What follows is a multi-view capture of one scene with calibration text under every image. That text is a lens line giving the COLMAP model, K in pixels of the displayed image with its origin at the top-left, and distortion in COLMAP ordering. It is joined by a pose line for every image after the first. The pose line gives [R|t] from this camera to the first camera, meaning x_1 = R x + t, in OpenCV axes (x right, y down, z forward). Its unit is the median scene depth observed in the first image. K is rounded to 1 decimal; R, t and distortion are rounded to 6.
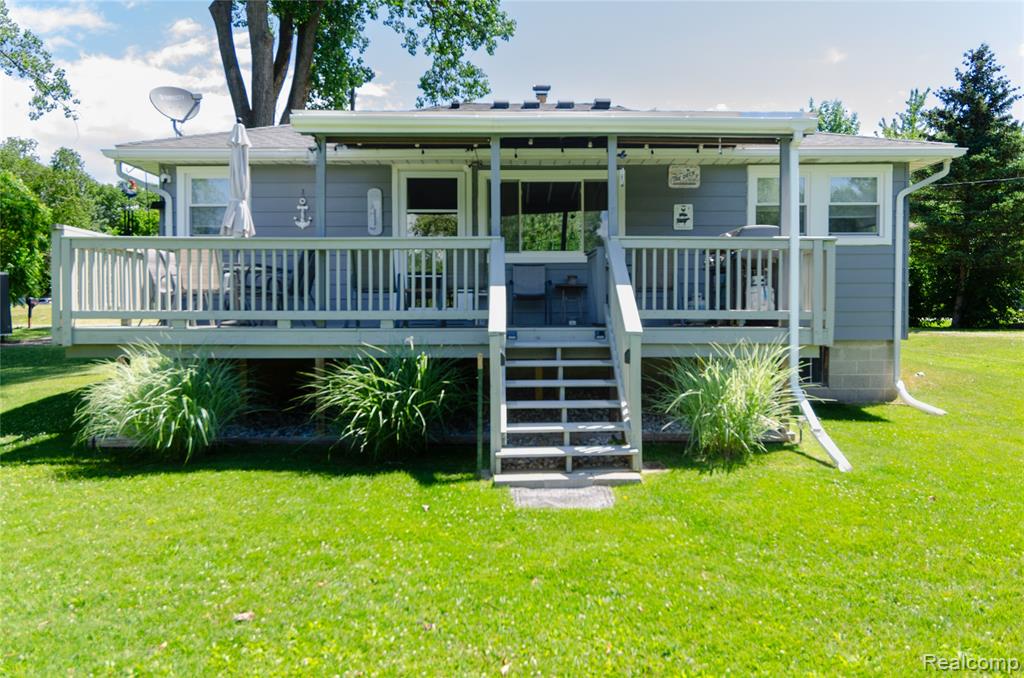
lens RADIAL K [[805.3, 0, 511.7], [0, 805.3, 337.4], [0, 0, 1]] dist [-0.016837, -0.003079]
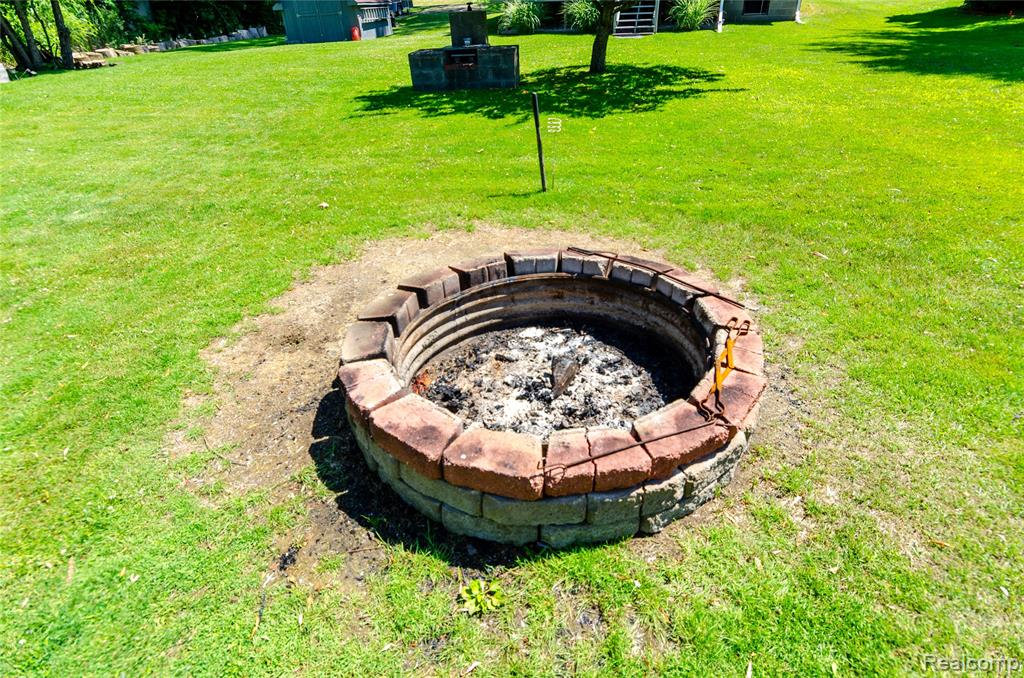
lens RADIAL K [[539.4, 0, 510.8], [0, 539.4, 337.7], [0, 0, 1]] dist [-0.002048, -0.000505]
pose [[0.957292, 0.131755, -0.257357, 0.287615], [0.016962, 0.863004, 0.504912, 0.098581], [0.288625, -0.487713, 0.823912, -1.521353]]
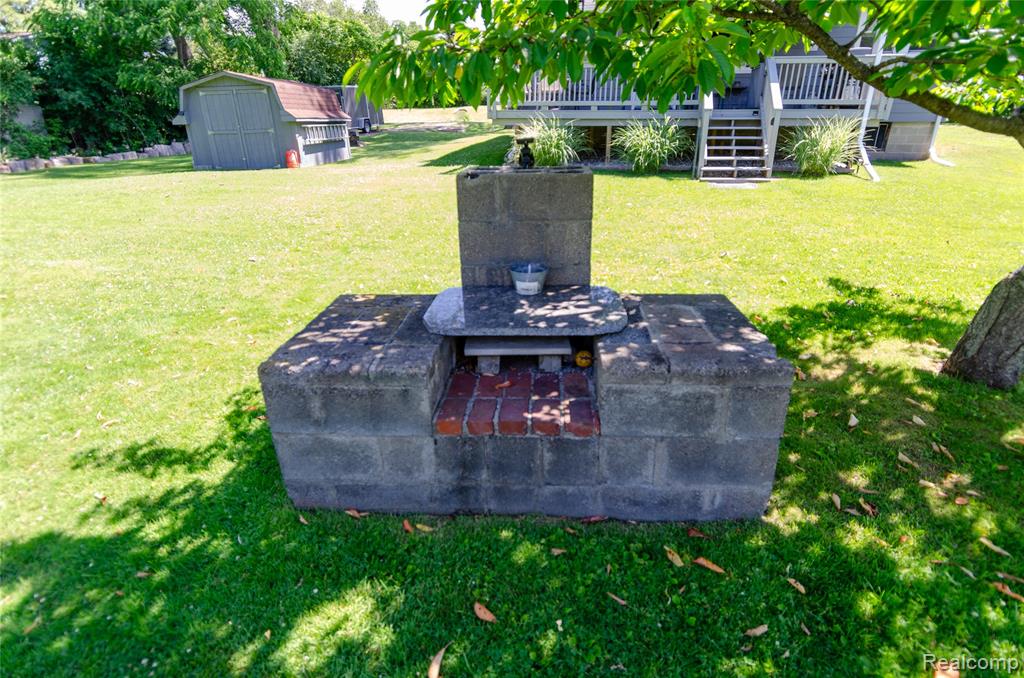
lens RADIAL K [[539.4, 0, 515.1], [0, 539.4, 338.5], [0, 0, 1]] dist [-0.002048, -0.000505]
pose [[0.972895, 0.088264, -0.213742, -0.135779], [-0.008382, 0.937146, 0.348838, 0.059327], [0.231097, -0.337591, 0.912484, -0.533564]]
